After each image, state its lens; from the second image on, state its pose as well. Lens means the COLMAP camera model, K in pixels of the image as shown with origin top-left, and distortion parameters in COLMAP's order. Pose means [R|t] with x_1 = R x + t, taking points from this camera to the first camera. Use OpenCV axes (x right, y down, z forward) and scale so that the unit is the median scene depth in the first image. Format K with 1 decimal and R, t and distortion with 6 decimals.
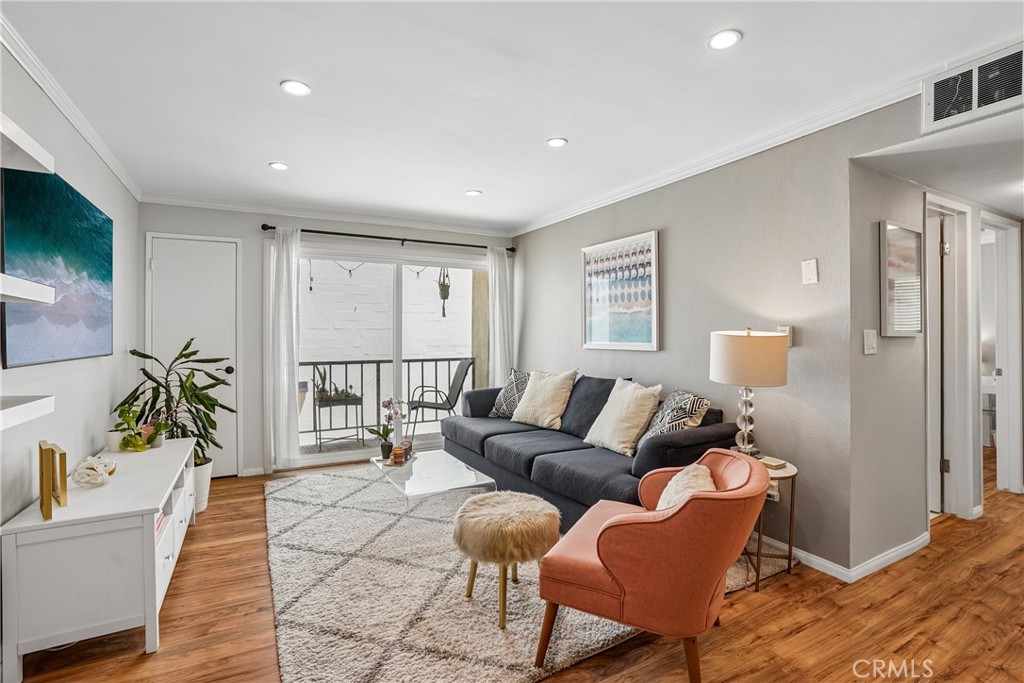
lens RADIAL K [[480.6, 0, 504.6], [0, 480.6, 335.1], [0, 0, 1]] dist [-0.039943, 0.001681]
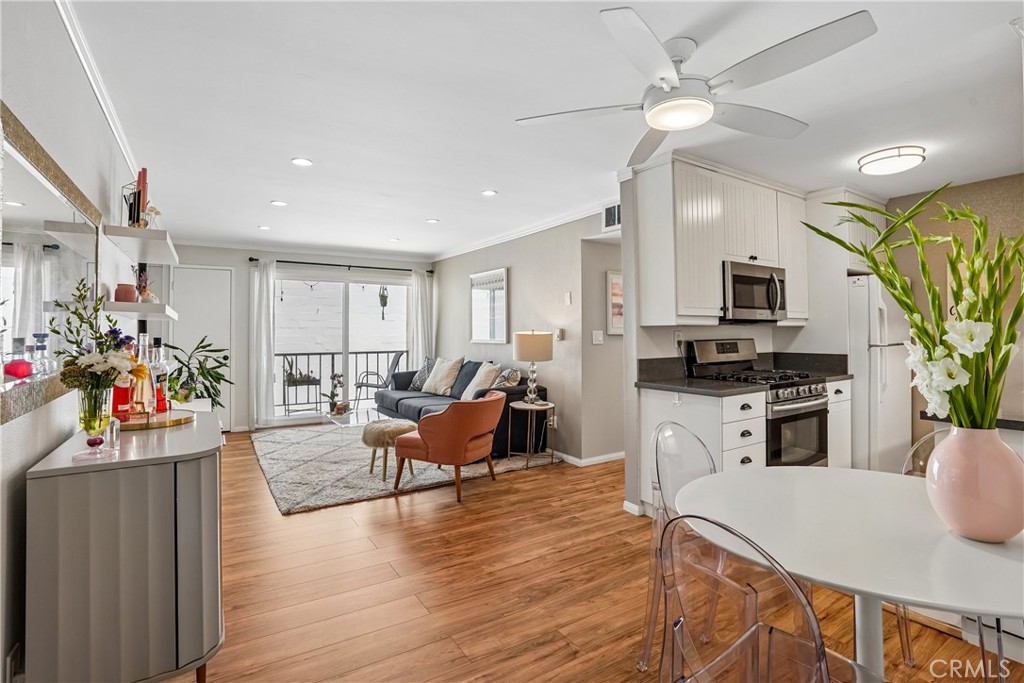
lens RADIAL K [[478.1, 0, 512.4], [0, 478.1, 319.7], [0, 0, 1]] dist [-0.050157, 0.000329]
pose [[0.996725, -0.000449, 0.080862, 0.205853], [0.002544, 0.999664, -0.025807, -0.005027], [-0.080823, 0.025928, 0.996391, -0.580238]]
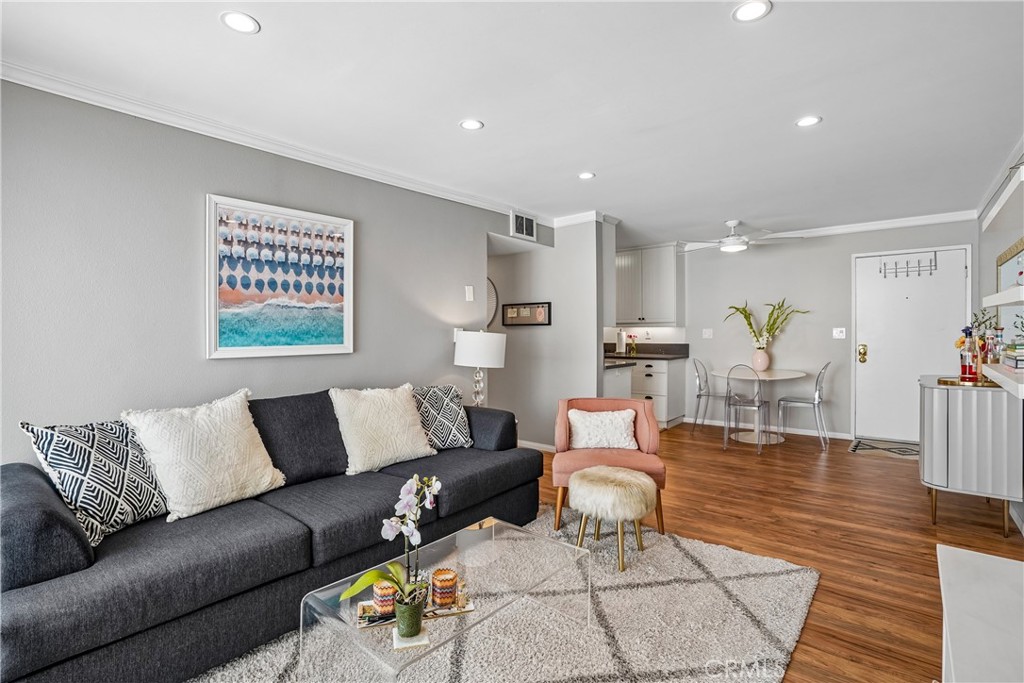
lens RADIAL K [[484.1, 0, 512.0], [0, 484.1, 341.5], [0, 0, 1]] dist [-0.043276, 0.000547]
pose [[-0.368506, -0.014397, 0.929514, -0.553267], [0.006704, 0.999813, 0.018144, -0.001869], [-0.929601, 0.012918, -0.368341, 0.890927]]
